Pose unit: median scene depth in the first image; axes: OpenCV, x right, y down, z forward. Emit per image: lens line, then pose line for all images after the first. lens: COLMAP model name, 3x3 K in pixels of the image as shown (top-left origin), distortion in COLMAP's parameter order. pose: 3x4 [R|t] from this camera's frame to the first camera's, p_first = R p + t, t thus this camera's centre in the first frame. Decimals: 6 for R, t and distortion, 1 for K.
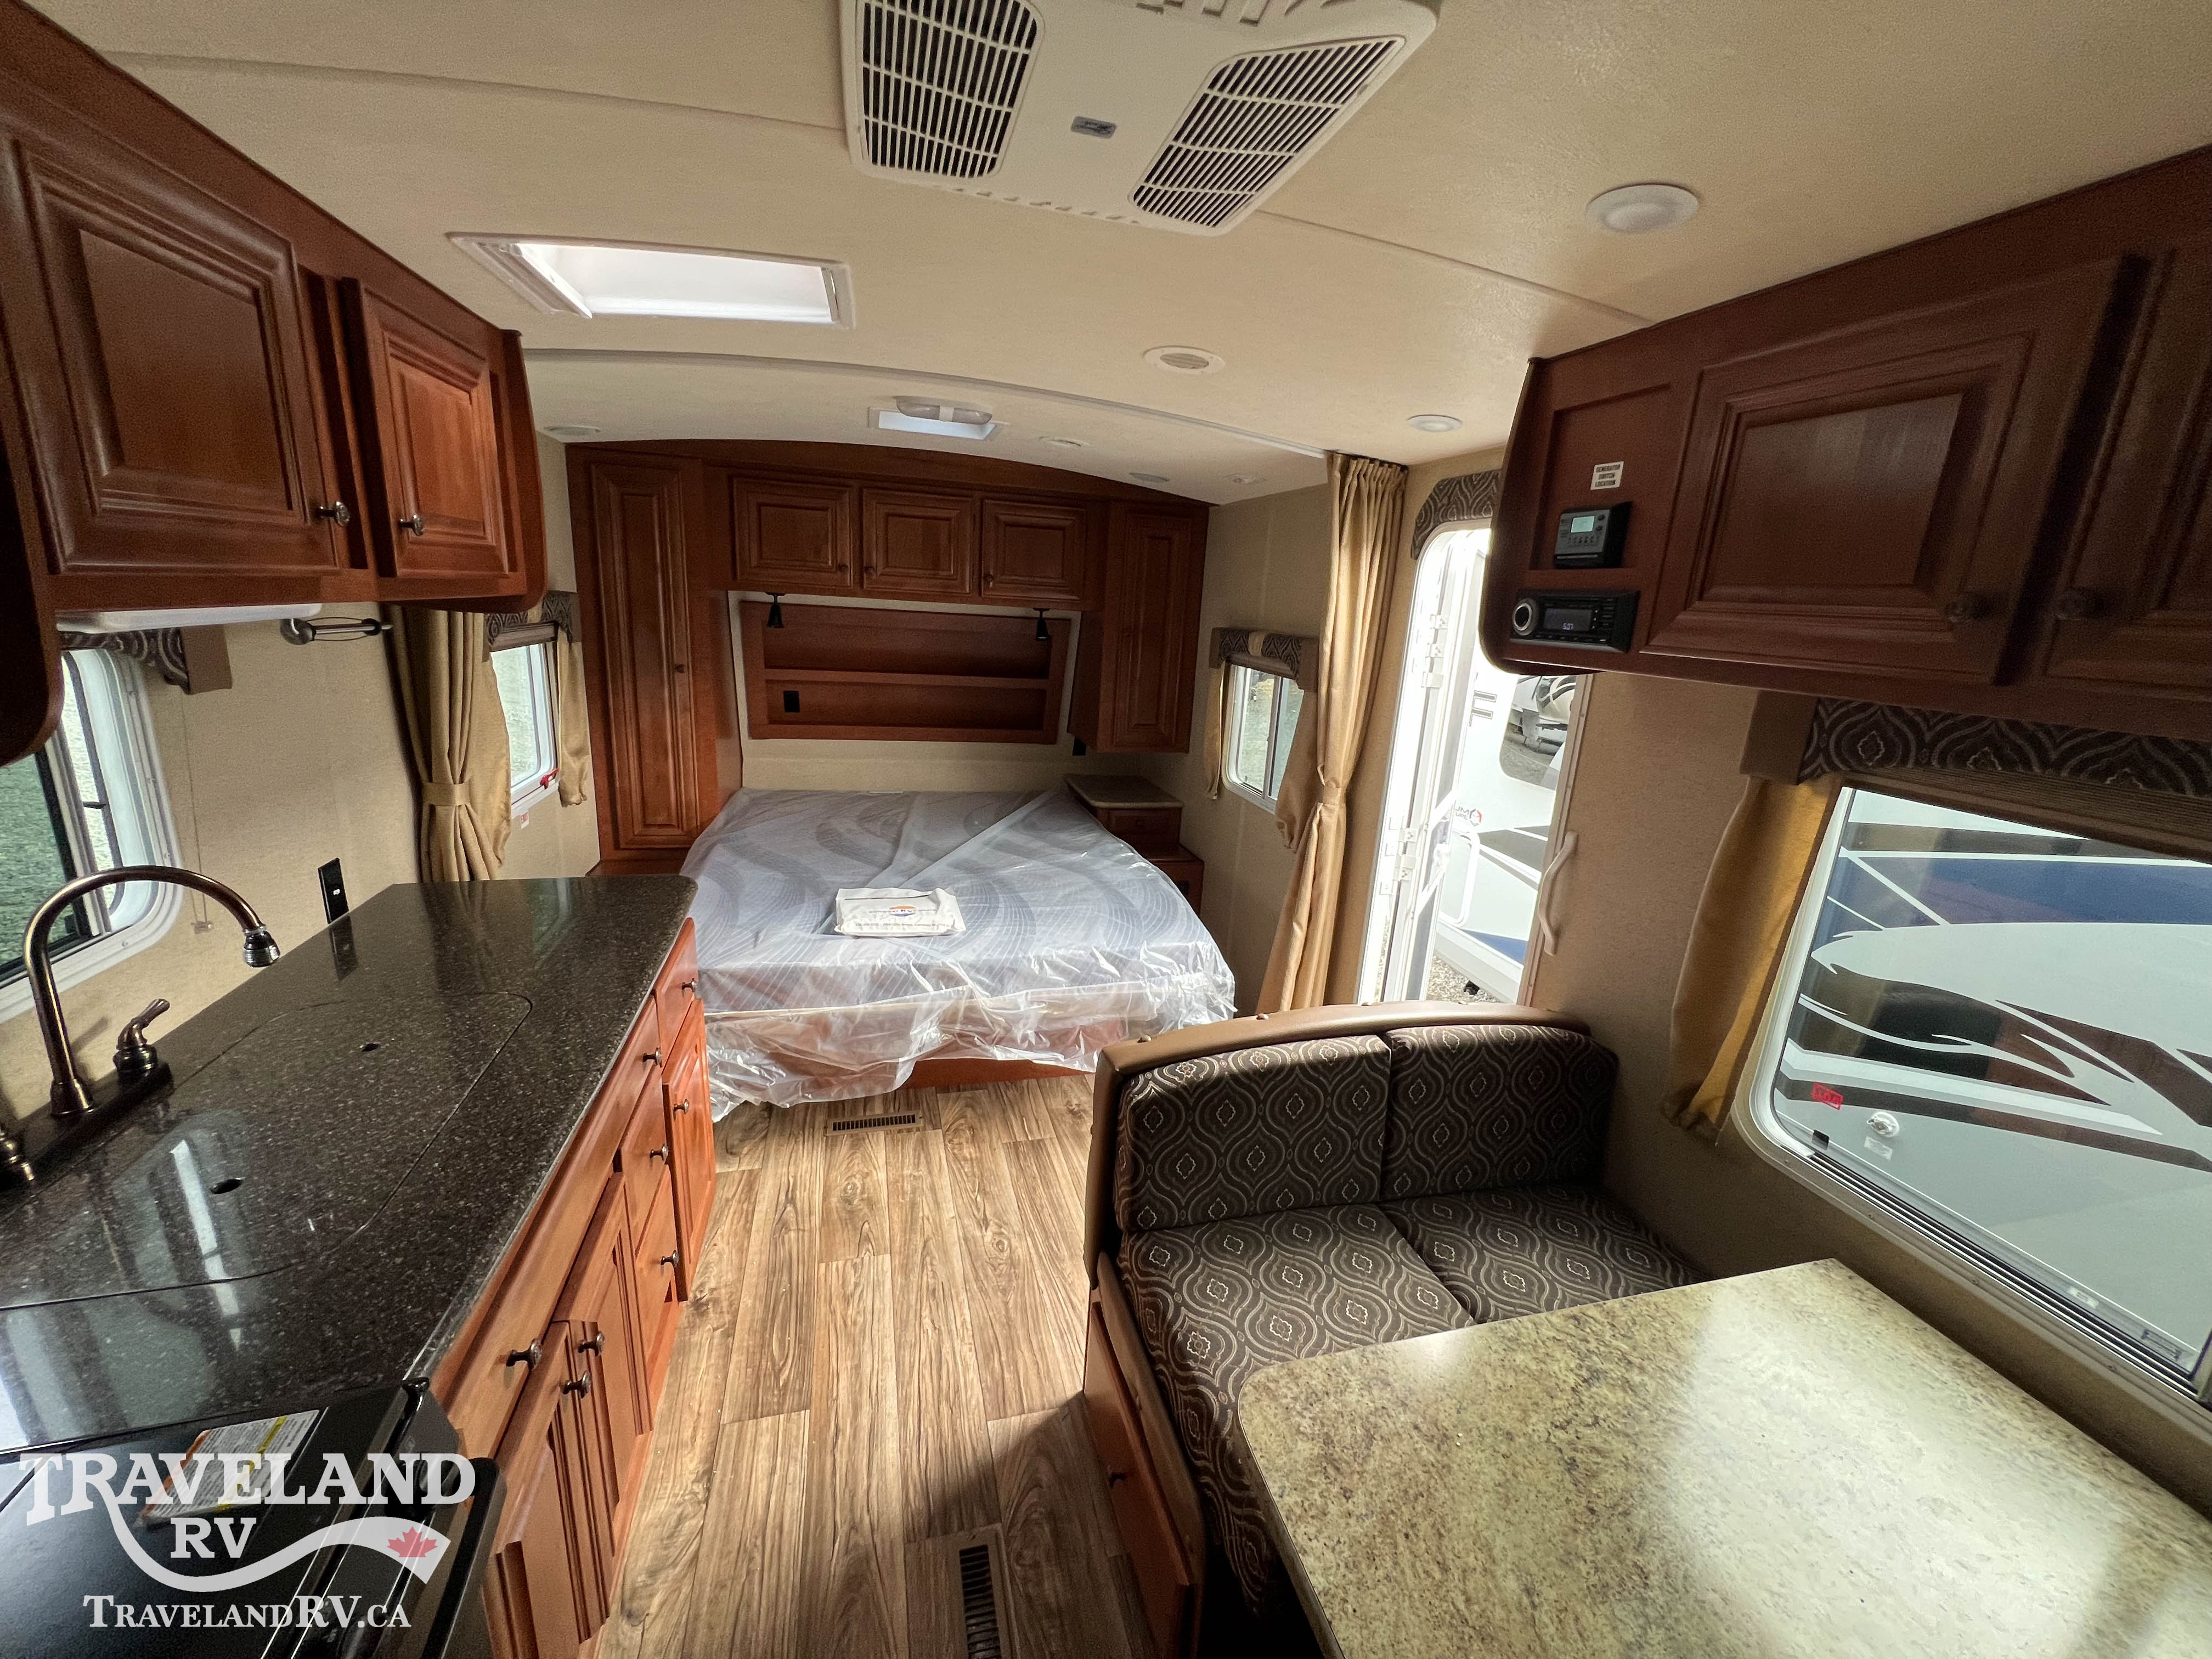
lens RADIAL K [[887.1, 0, 1103.9], [0, 887.1, 819.7], [0, 0, 1]] dist [-0.003597, 0.001823]
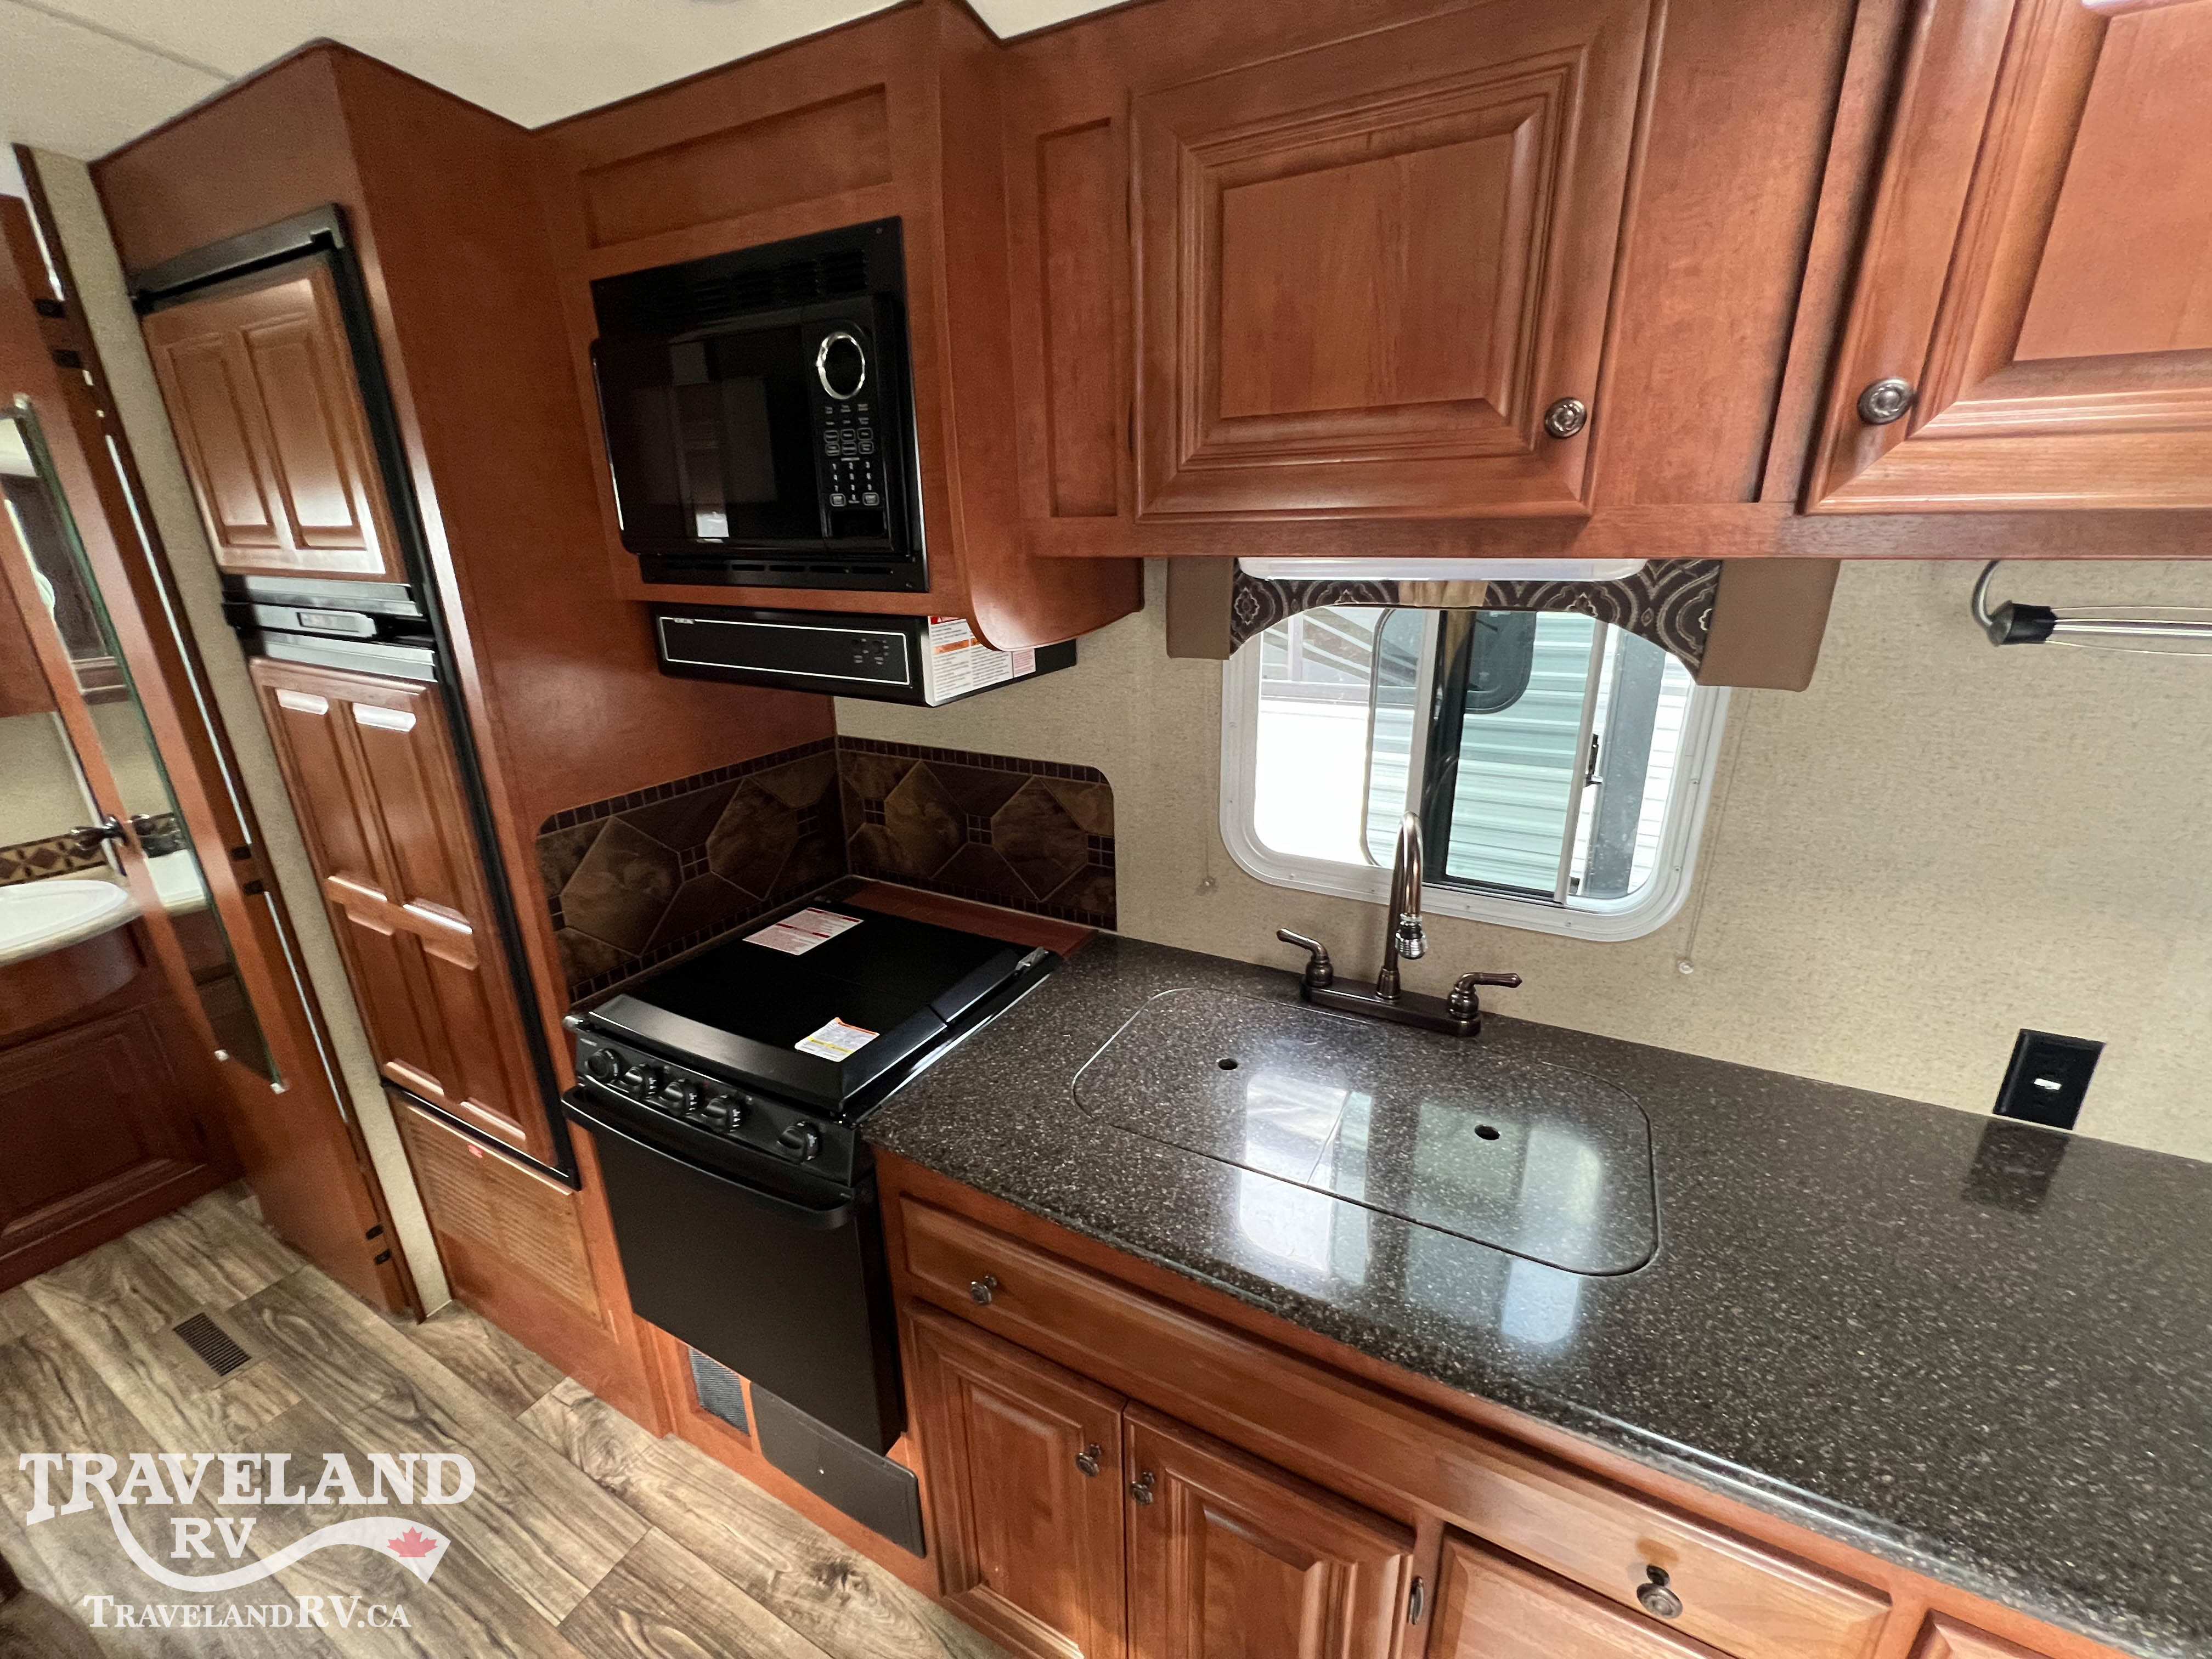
lens RADIAL K [[887.1, 0, 1105.5], [0, 887.1, 833.9], [0, 0, 1]] dist [-0.003597, 0.001823]
pose [[-0.684363, 0.195175, -0.702534, -0.093390], [-0.202013, 0.875037, 0.439887, -0.227838], [0.700599, 0.442963, -0.559415, 0.985069]]
